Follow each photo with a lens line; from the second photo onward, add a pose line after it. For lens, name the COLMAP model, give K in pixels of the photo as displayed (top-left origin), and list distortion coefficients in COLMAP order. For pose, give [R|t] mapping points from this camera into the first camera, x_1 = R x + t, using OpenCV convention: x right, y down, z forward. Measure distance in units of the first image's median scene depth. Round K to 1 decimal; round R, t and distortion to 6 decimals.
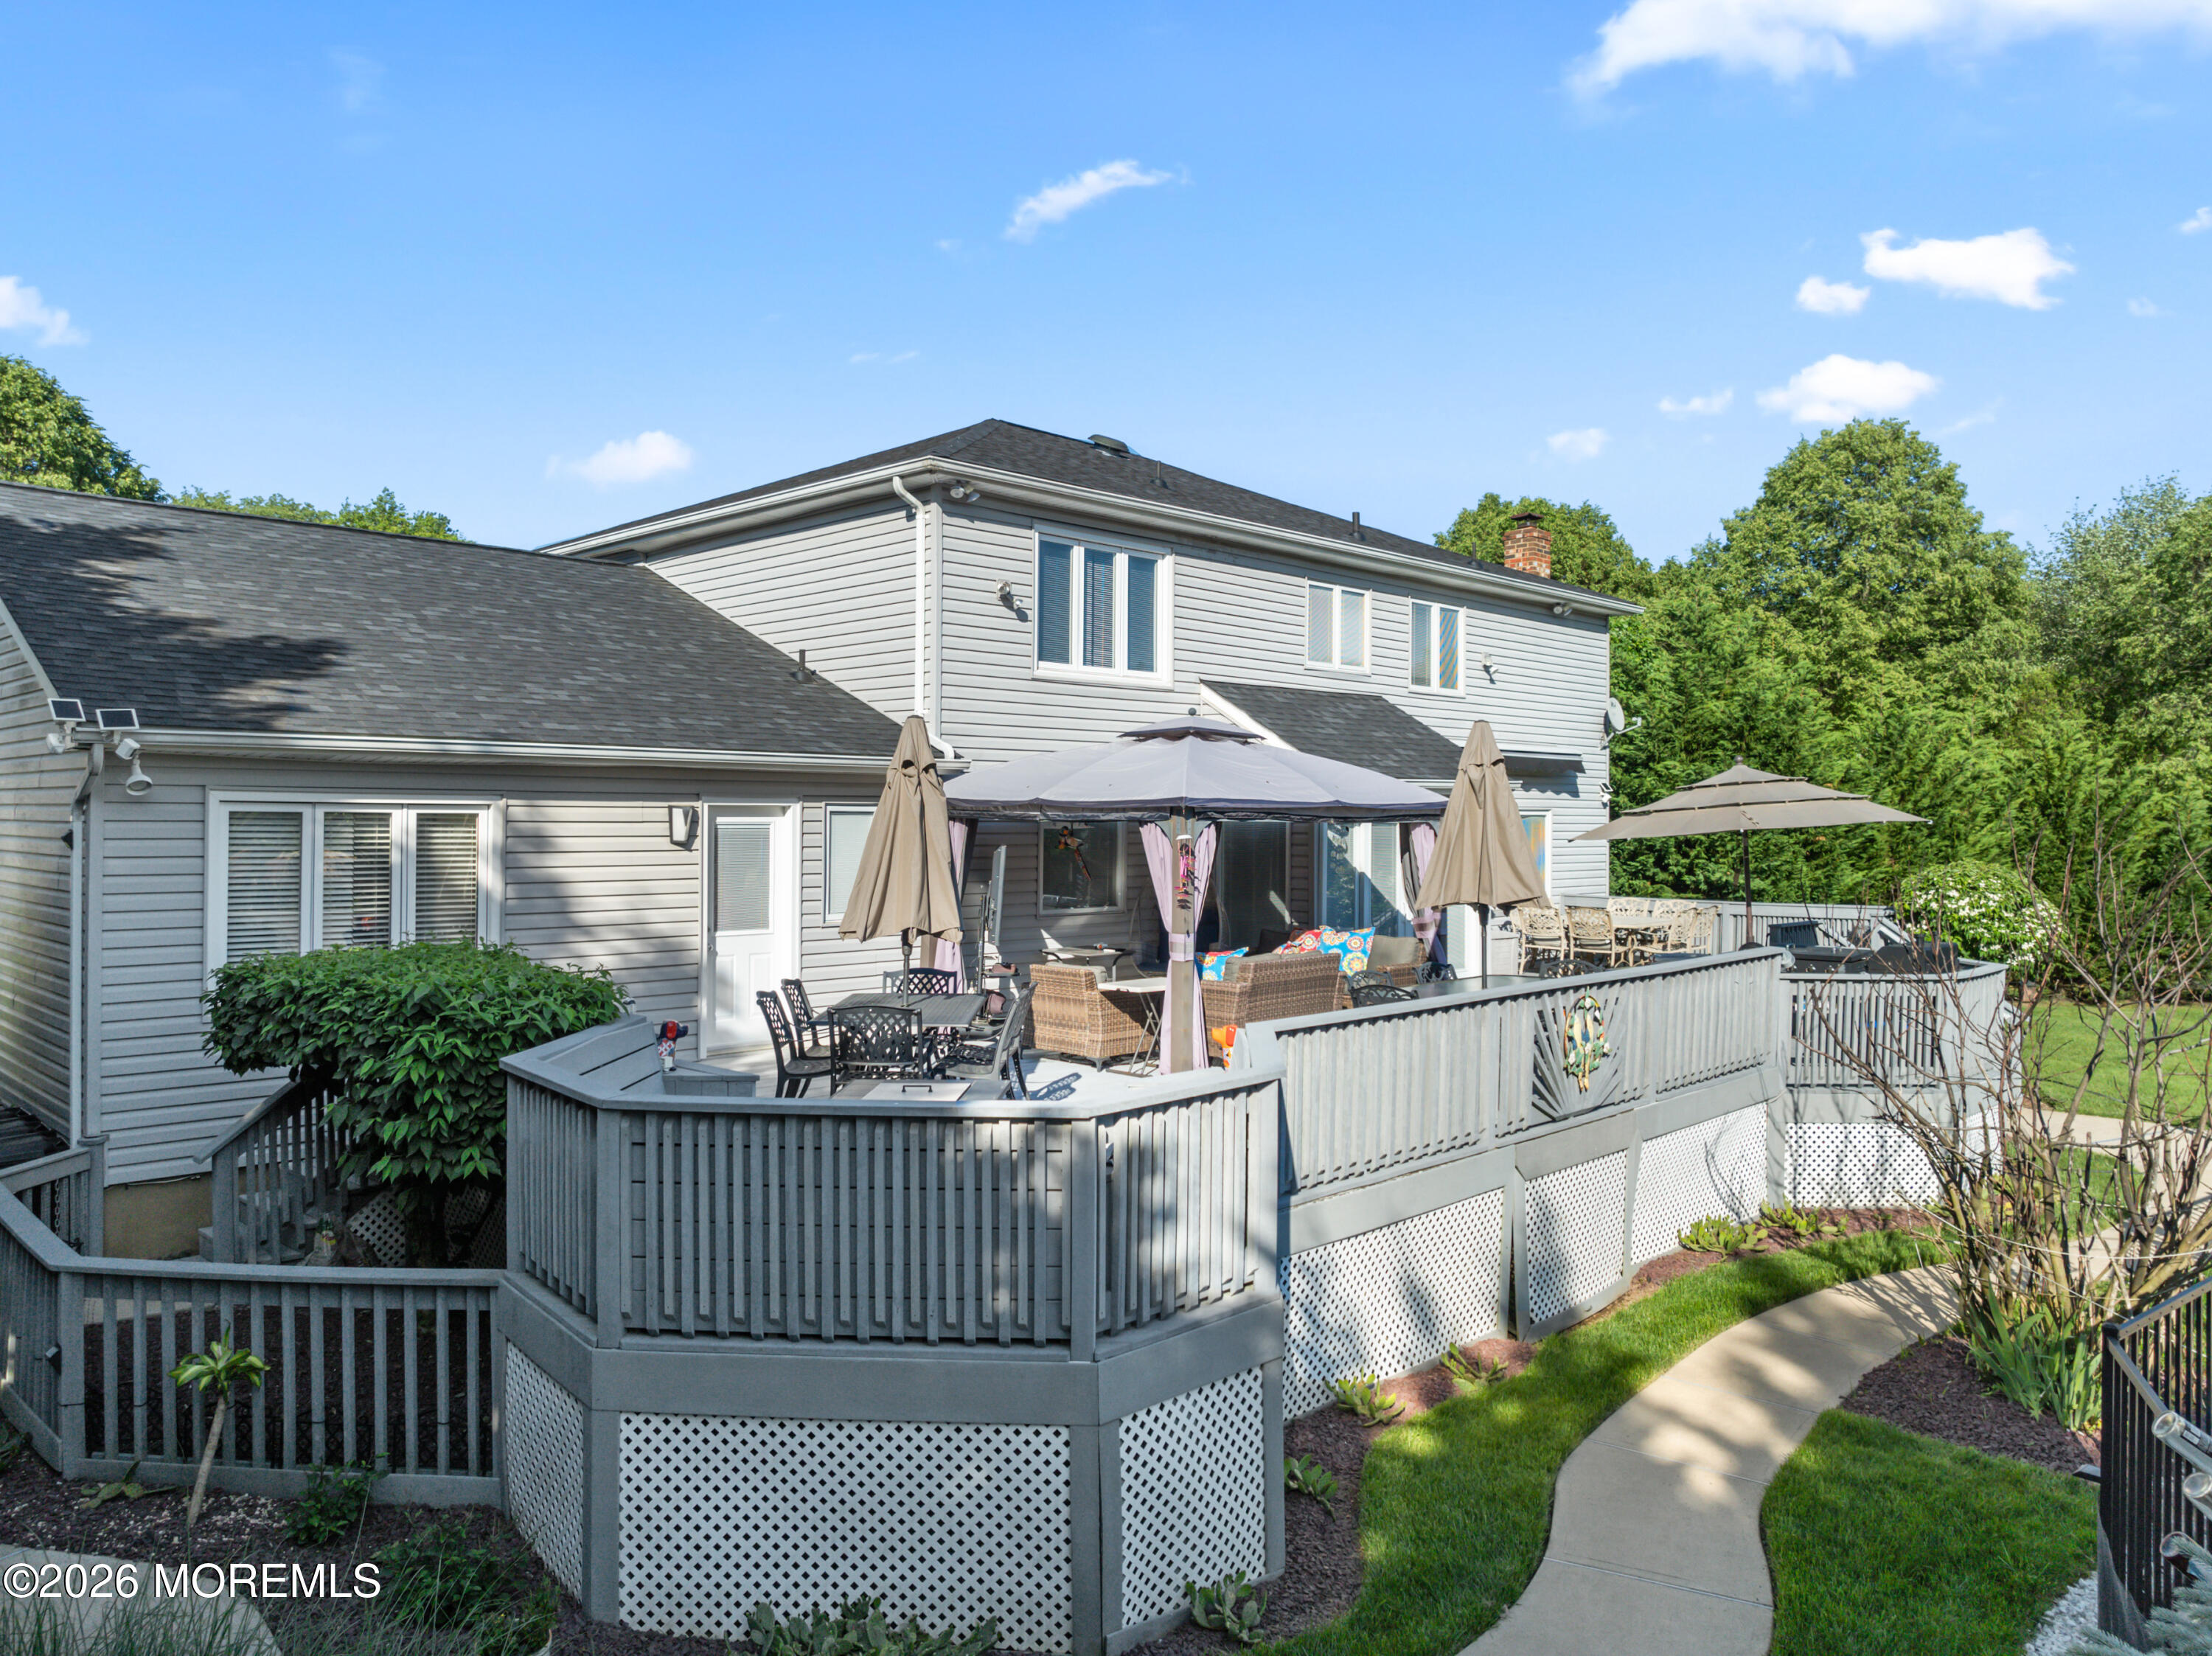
lens RADIAL K [[1568.9, 0, 1110.0], [0, 1568.9, 828.0], [0, 0, 1]] dist [-0.022213, -0.022885]
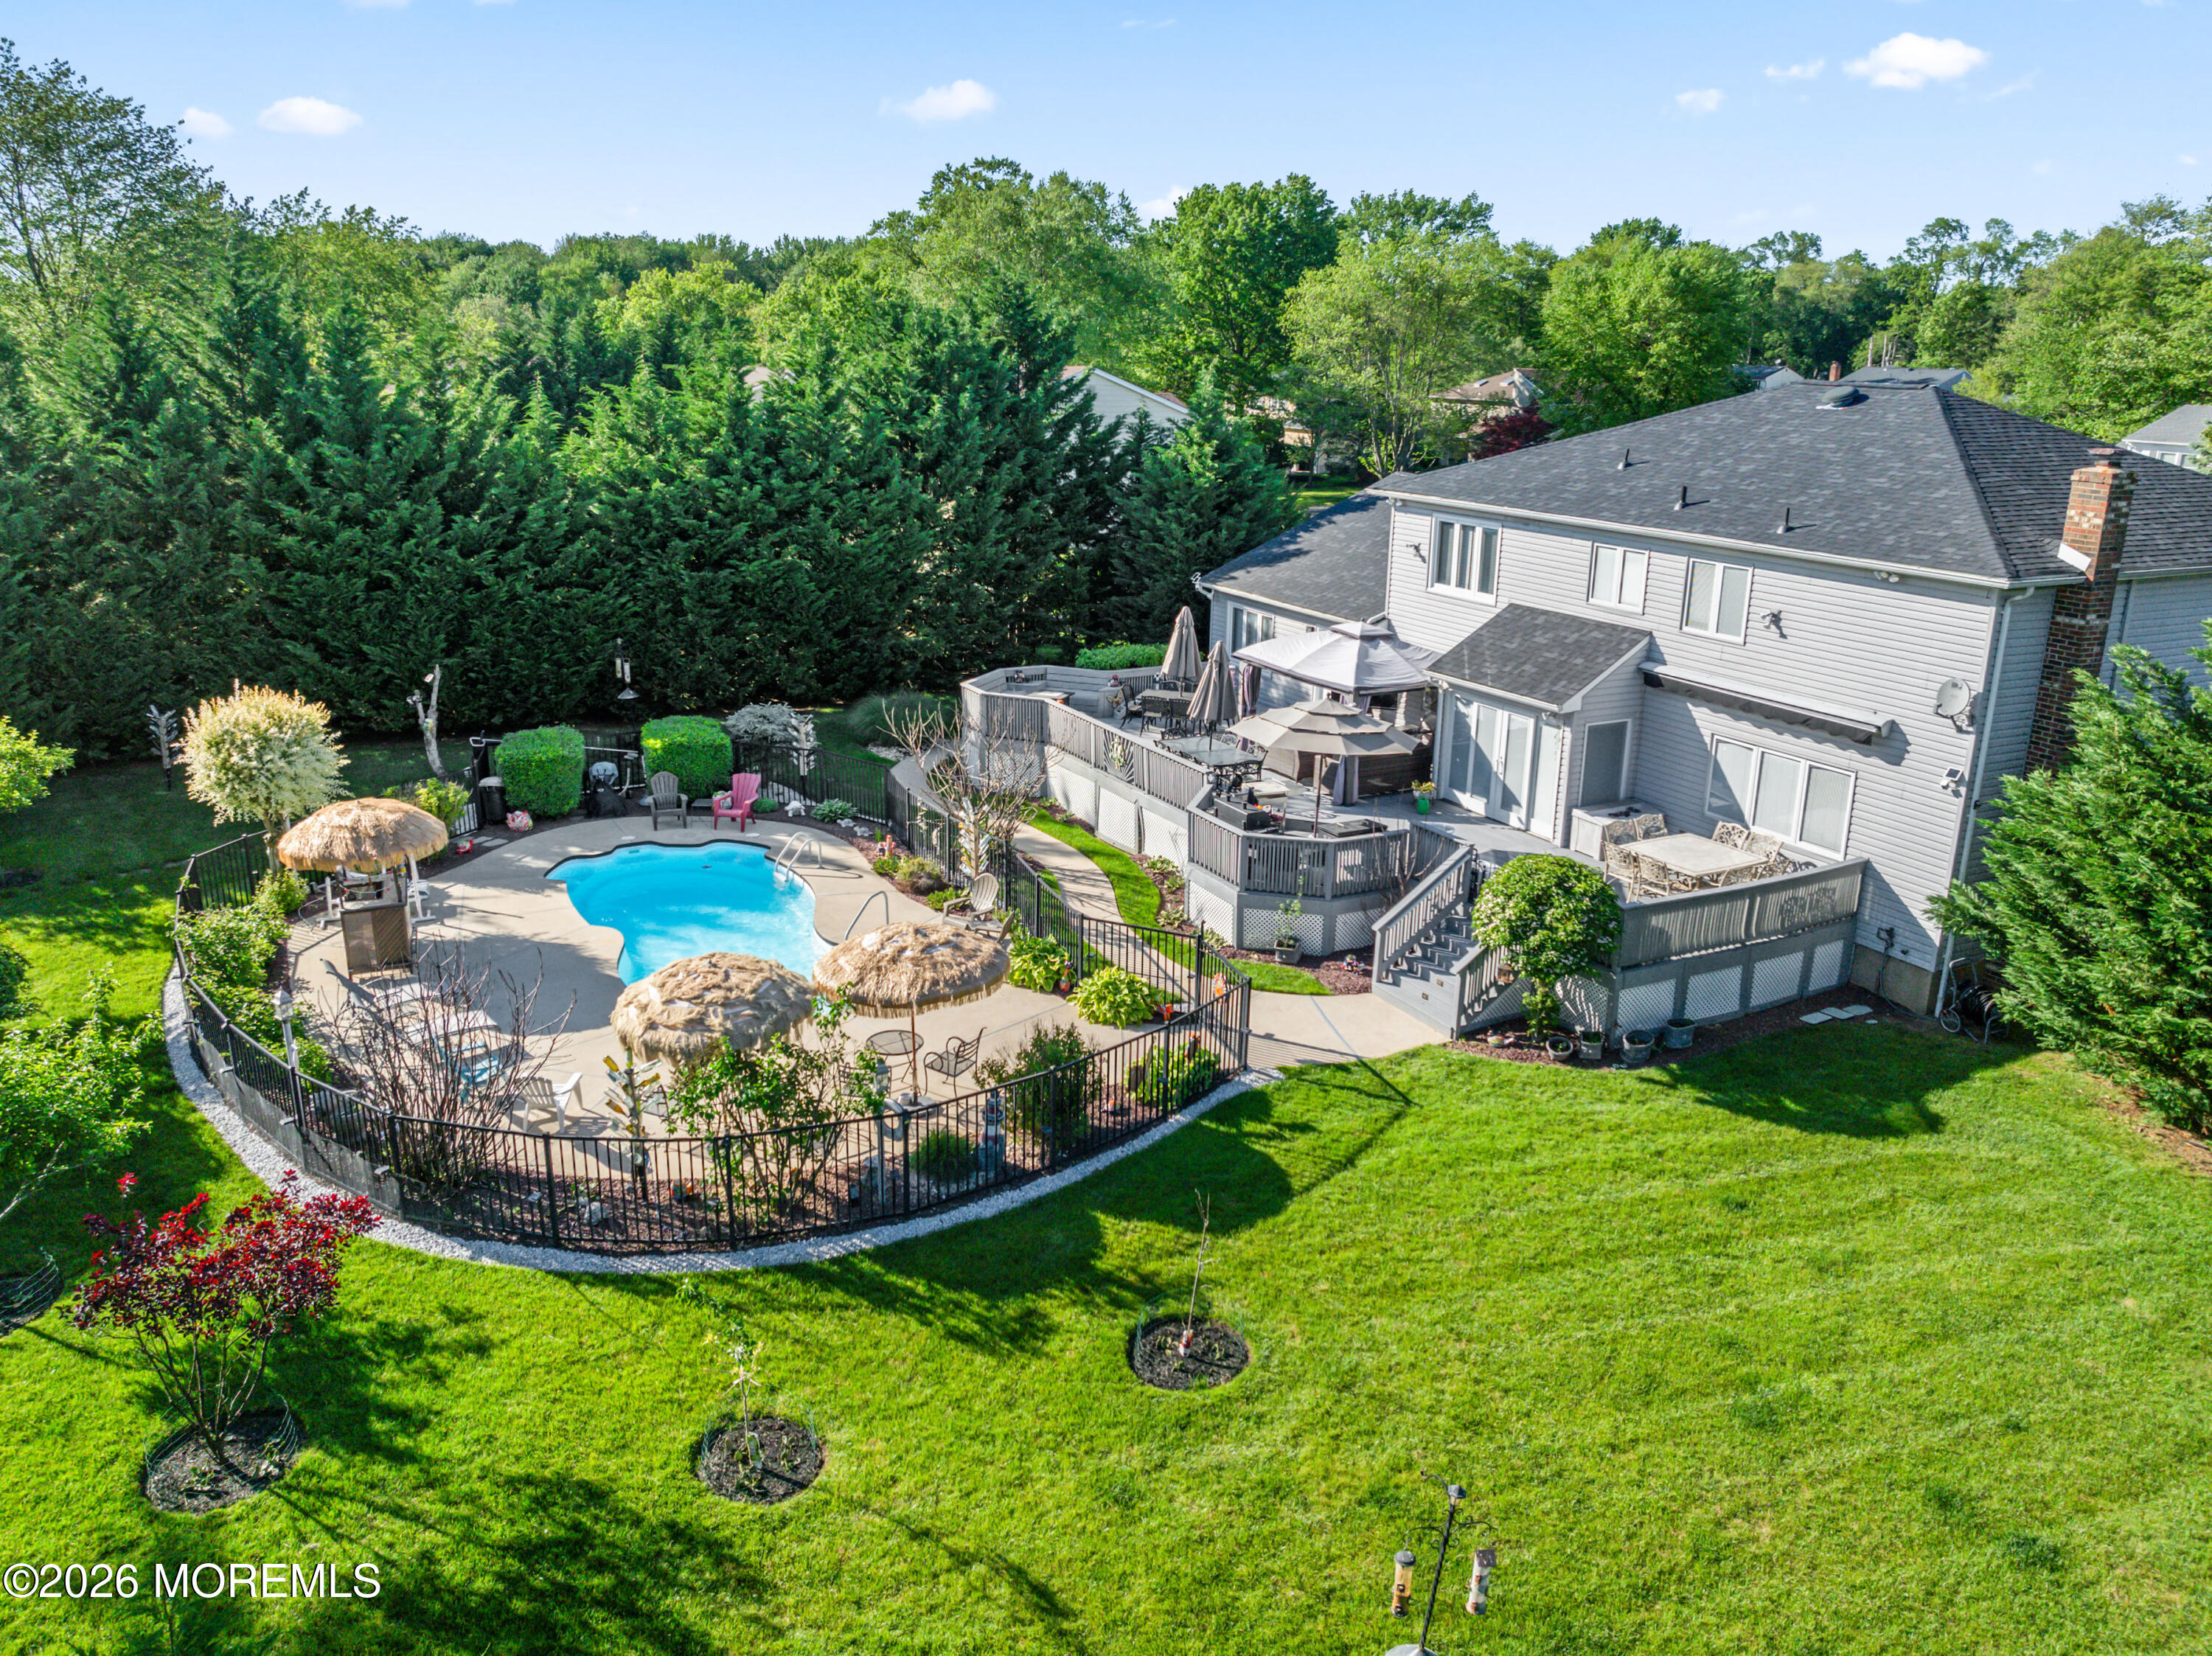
lens RADIAL K [[1590.6, 0, 1137.2], [0, 1590.6, 814.7], [0, 0, 1]] dist [-0.002771, -0.054777]
pose [[-0.285294, 0.259827, -0.922549, 2.133592], [-0.028443, 0.959834, 0.279124, -0.403262], [0.958018, 0.105872, -0.266445, 1.297624]]
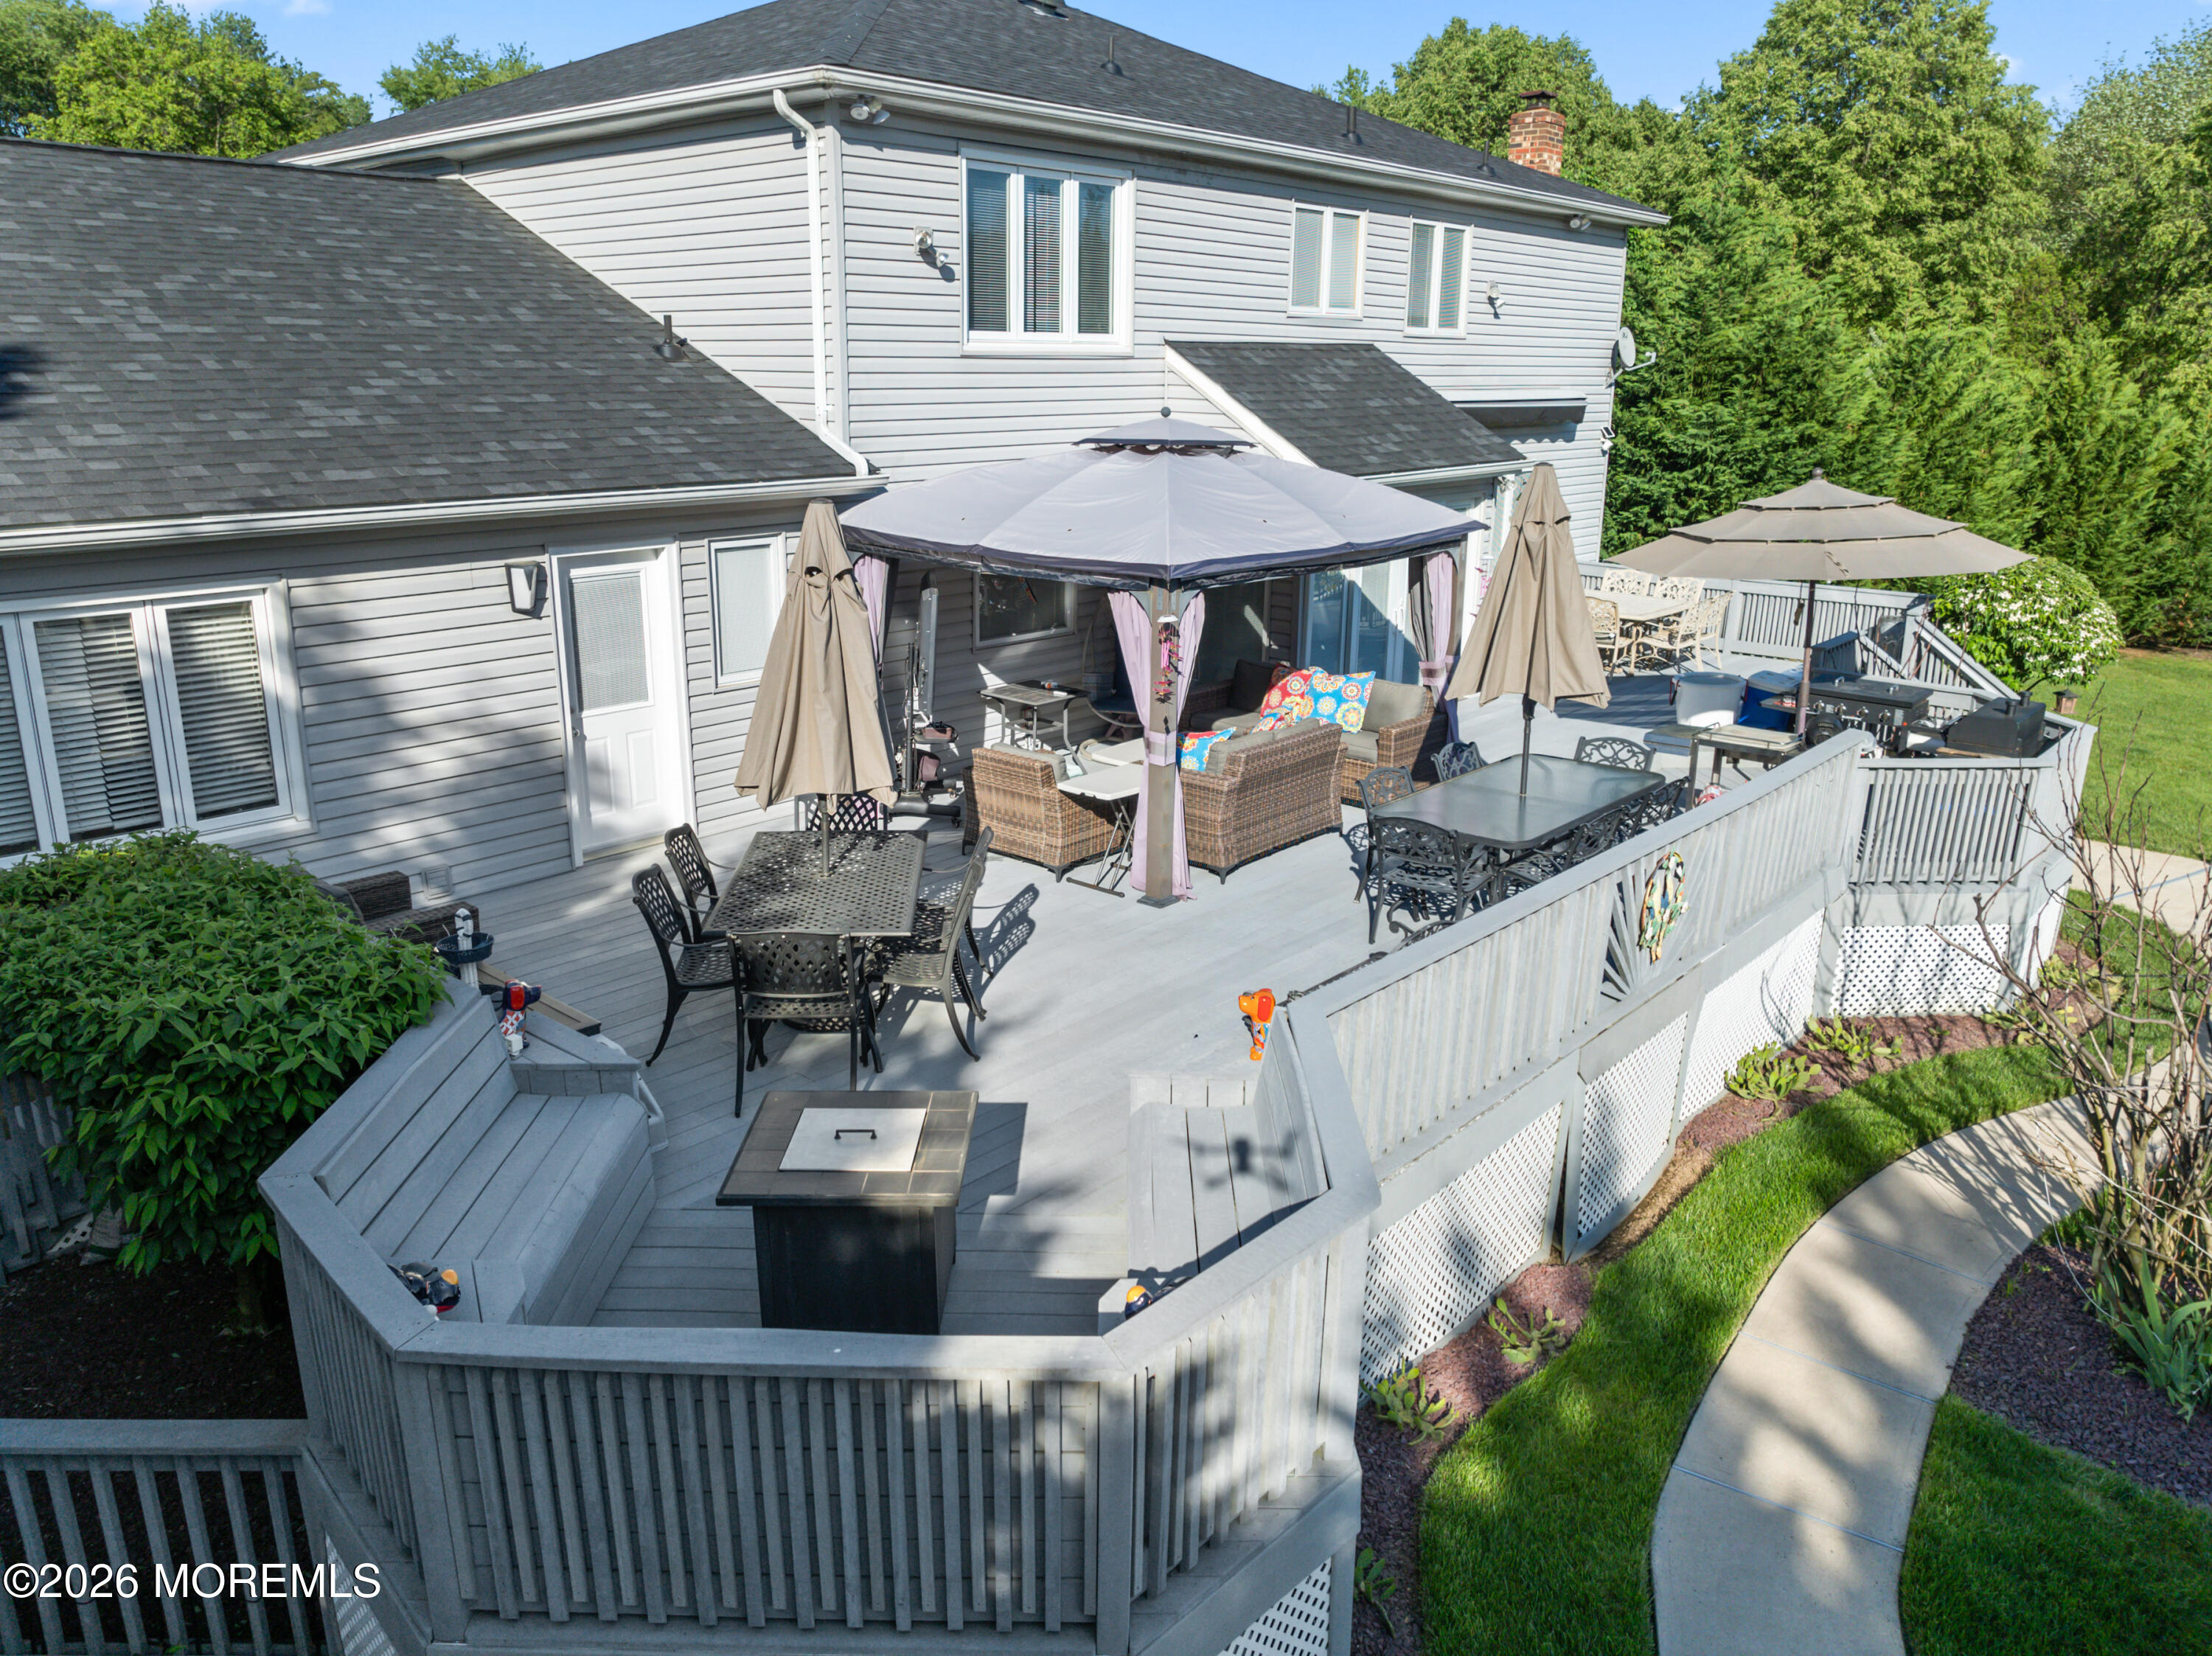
lens RADIAL K [[1589.1, 0, 1110.8], [0, 1589.1, 836.7], [0, 0, 1]] dist [-0.045443, 0.012964]
pose [[0.998402, -0.010818, 0.055460, -0.022478], [-0.005319, 0.959150, 0.282847, -0.094242], [-0.056254, -0.282690, 0.957560, 0.167537]]
